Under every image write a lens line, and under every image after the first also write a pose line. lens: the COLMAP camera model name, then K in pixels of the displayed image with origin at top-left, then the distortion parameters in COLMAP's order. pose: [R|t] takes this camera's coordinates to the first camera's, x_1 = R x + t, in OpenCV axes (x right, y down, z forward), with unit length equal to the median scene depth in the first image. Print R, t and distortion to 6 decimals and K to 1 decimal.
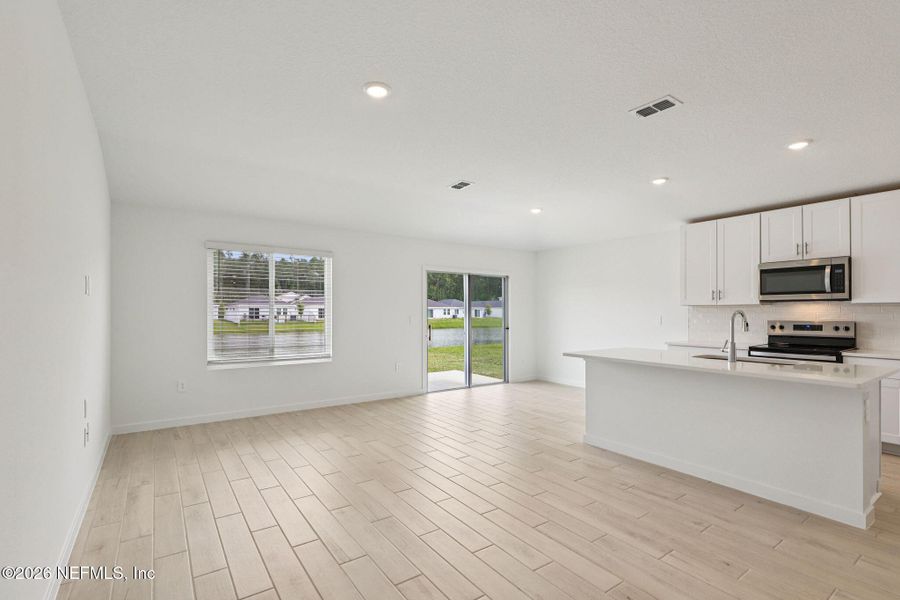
lens RADIAL K [[420.7, 0, 450.9], [0, 420.7, 311.0], [0, 0, 1]] dist [0.001022, 0.000719]
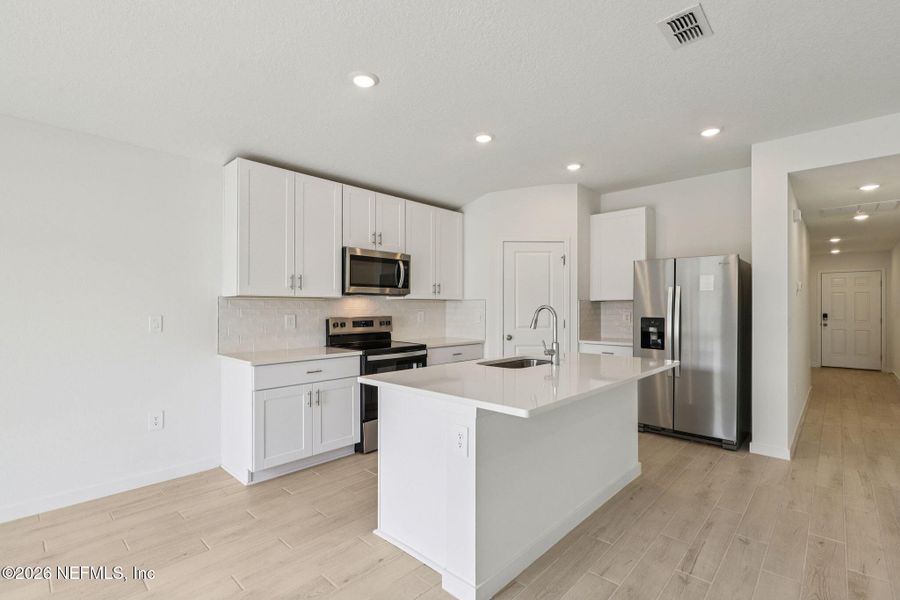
lens RADIAL K [[418.8, 0, 450.3], [0, 418.8, 305.0], [0, 0, 1]] dist [0.003208, 0.000408]
pose [[-0.203120, 0.004933, 0.979141, -0.087370], [-0.003553, 0.999977, -0.005775, 0.002585], [-0.979147, -0.004652, -0.203098, 0.932562]]
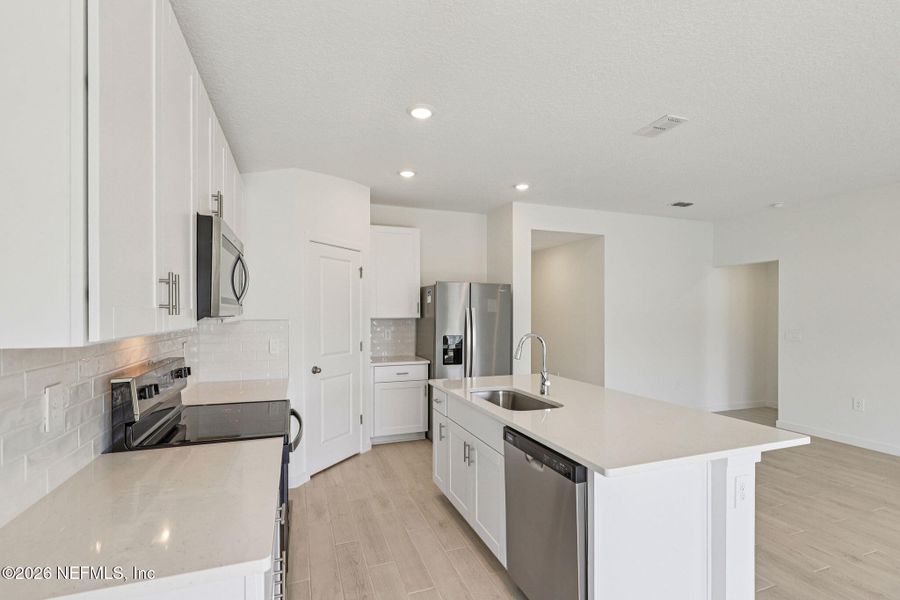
lens RADIAL K [[420.7, 0, 450.9], [0, 420.7, 311.0], [0, 0, 1]] dist [0.001022, 0.000719]
pose [[-0.965263, -0.001353, 0.261276, 0.421920], [-0.002017, 0.999995, -0.002271, -0.029536], [-0.261271, -0.002720, -0.965262, 1.253186]]
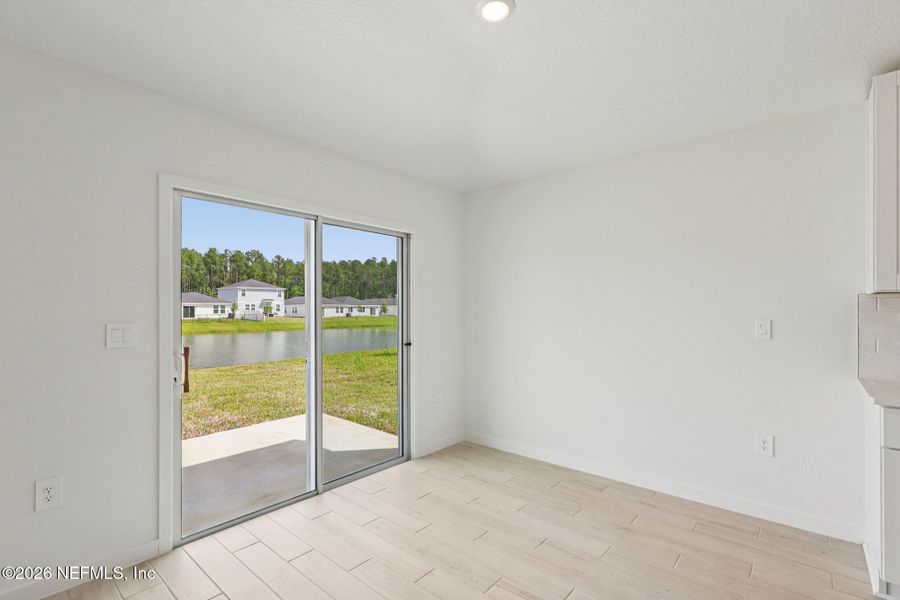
lens RADIAL K [[417.3, 0, 450.1], [0, 417.3, 306.0], [0, 0, 1]] dist [0.001349, 0.000396]
pose [[0.970556, 0.001046, 0.240874, 0.103416], [0.000689, 0.999974, -0.007118, 0.002423], [-0.240876, 0.007074, 0.970530, 0.820909]]
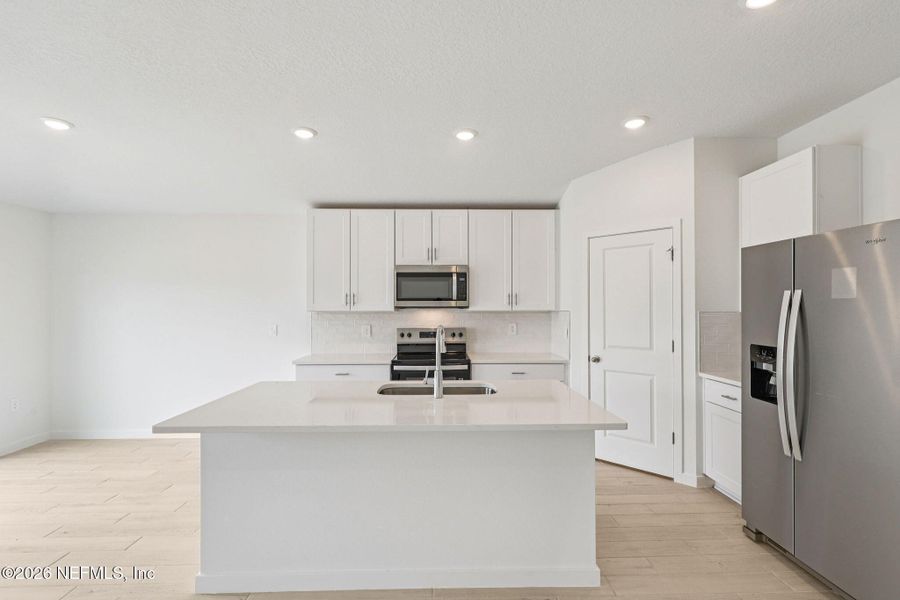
lens RADIAL K [[417.3, 0, 450.1], [0, 417.3, 306.0], [0, 0, 1]] dist [0.001349, 0.000396]
pose [[0.555840, 0.004211, 0.831279, 0.057539], [-0.000346, 0.999988, -0.004835, -0.021588], [-0.831289, 0.002400, 0.555835, 0.393916]]
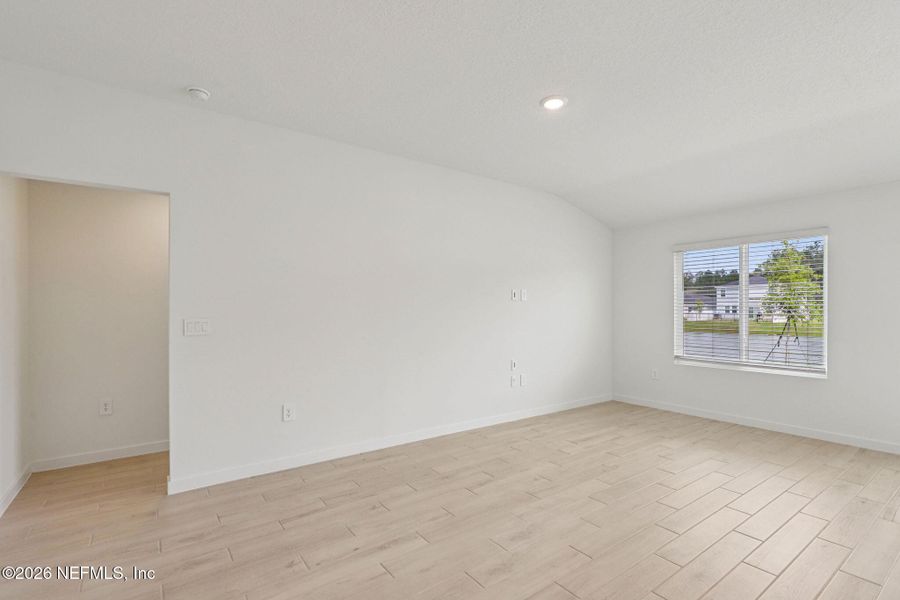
lens RADIAL K [[420.7, 0, 450.9], [0, 420.7, 311.0], [0, 0, 1]] dist [0.001022, 0.000719]
pose [[0.016272, -0.000122, -0.999868, 0.495396], [0.000700, 1.000000, -0.000111, 0.003601], [0.999867, -0.000698, 0.016272, 0.400677]]
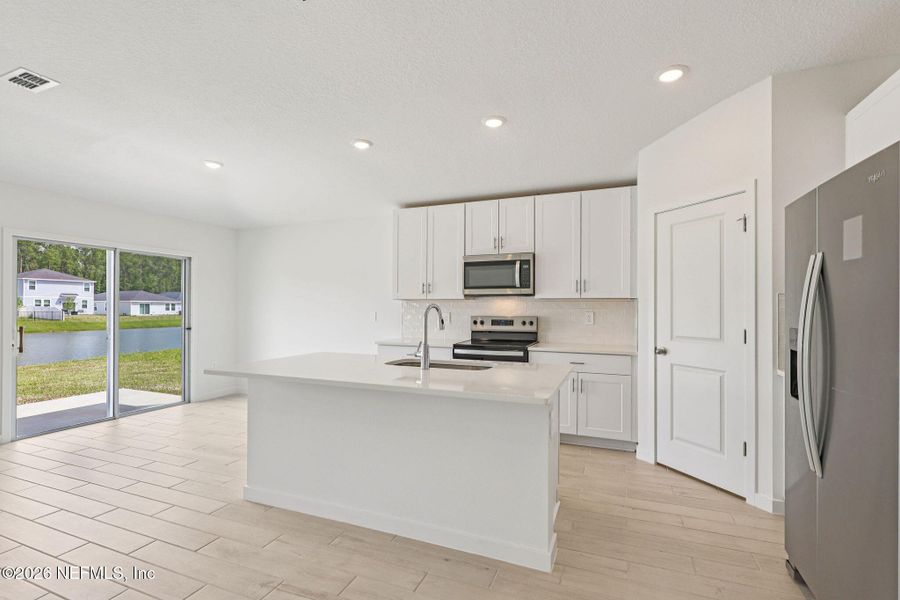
lens RADIAL K [[418.8, 0, 450.3], [0, 418.8, 305.0], [0, 0, 1]] dist [0.003208, 0.000408]
pose [[0.842564, 0.006890, 0.538552, 0.192093], [-0.004660, 0.999974, -0.005504, 0.003429], [-0.538576, 0.002128, 0.842574, 0.212267]]
